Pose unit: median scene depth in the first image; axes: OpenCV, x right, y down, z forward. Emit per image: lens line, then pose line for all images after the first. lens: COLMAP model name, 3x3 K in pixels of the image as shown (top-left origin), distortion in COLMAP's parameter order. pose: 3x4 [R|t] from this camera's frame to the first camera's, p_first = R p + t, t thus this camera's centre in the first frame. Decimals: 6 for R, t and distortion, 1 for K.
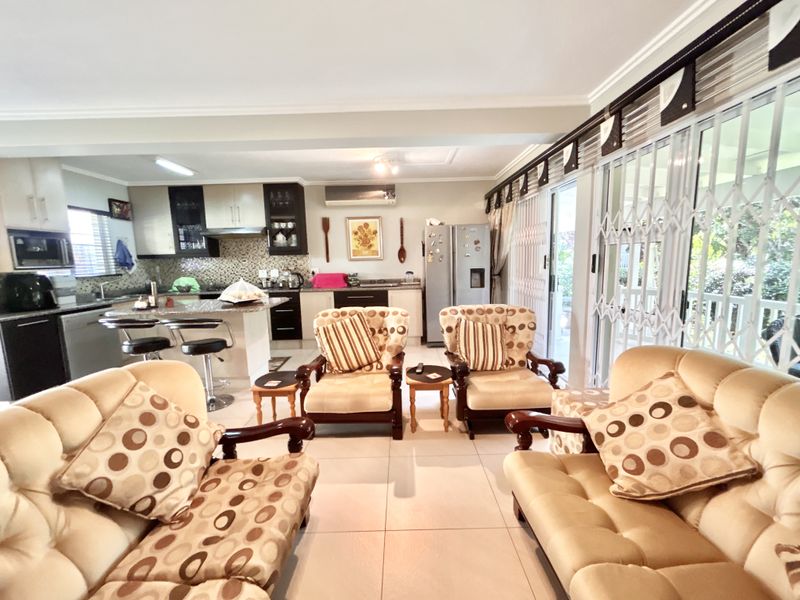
lens RADIAL K [[320.1, 0, 400.5], [0, 320.1, 302.1], [0, 0, 1]] dist [-0.000220, -0.000179]
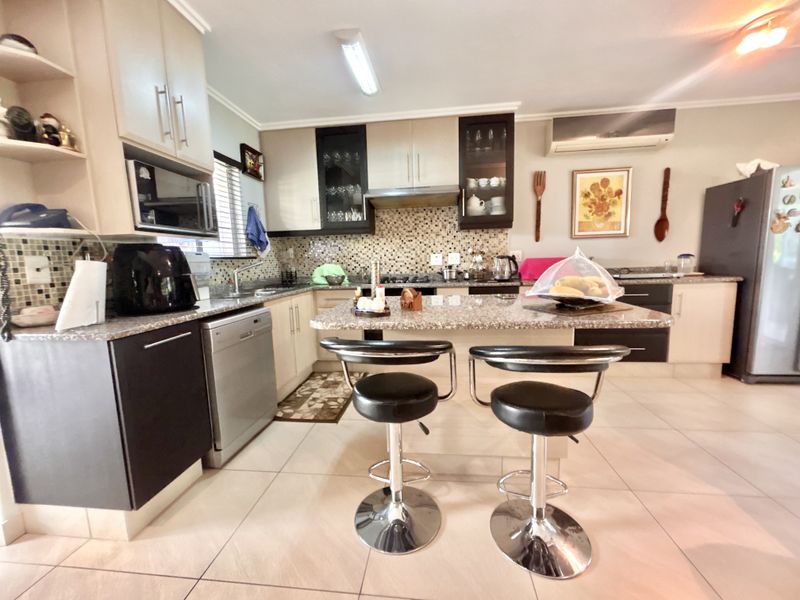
lens RADIAL K [[322.3, 0, 402.3], [0, 322.3, 299.4], [0, 0, 1]] dist [0.000816, -0.000057]
pose [[0.993824, 0.011016, -0.110418, -0.462570], [-0.012104, 0.999885, -0.009189, 0.003418], [0.110304, 0.010469, 0.993843, 0.345499]]
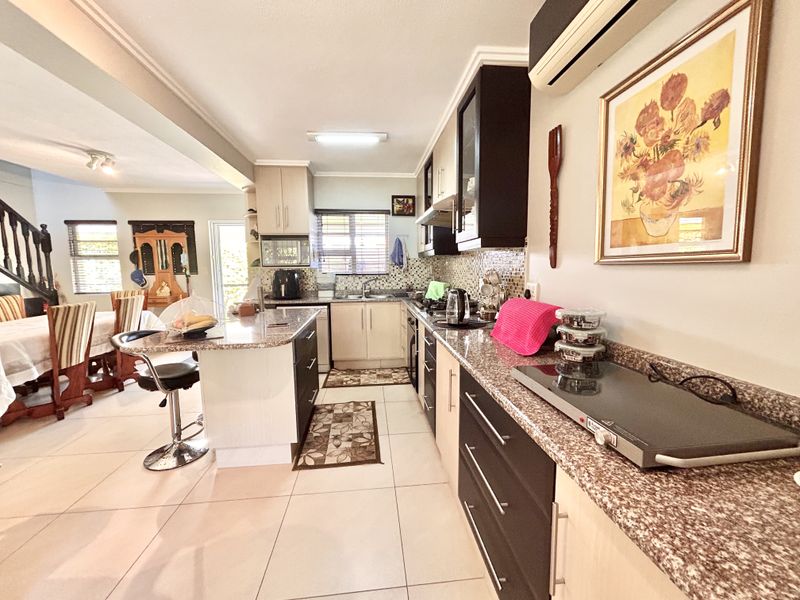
lens RADIAL K [[322.3, 0, 402.3], [0, 322.3, 299.4], [0, 0, 1]] dist [0.000816, -0.000057]
pose [[0.101294, 0.127976, -0.986591, 0.097852], [-0.126370, 0.985314, 0.114836, -0.119987], [0.986798, 0.113043, 0.115979, 0.880387]]
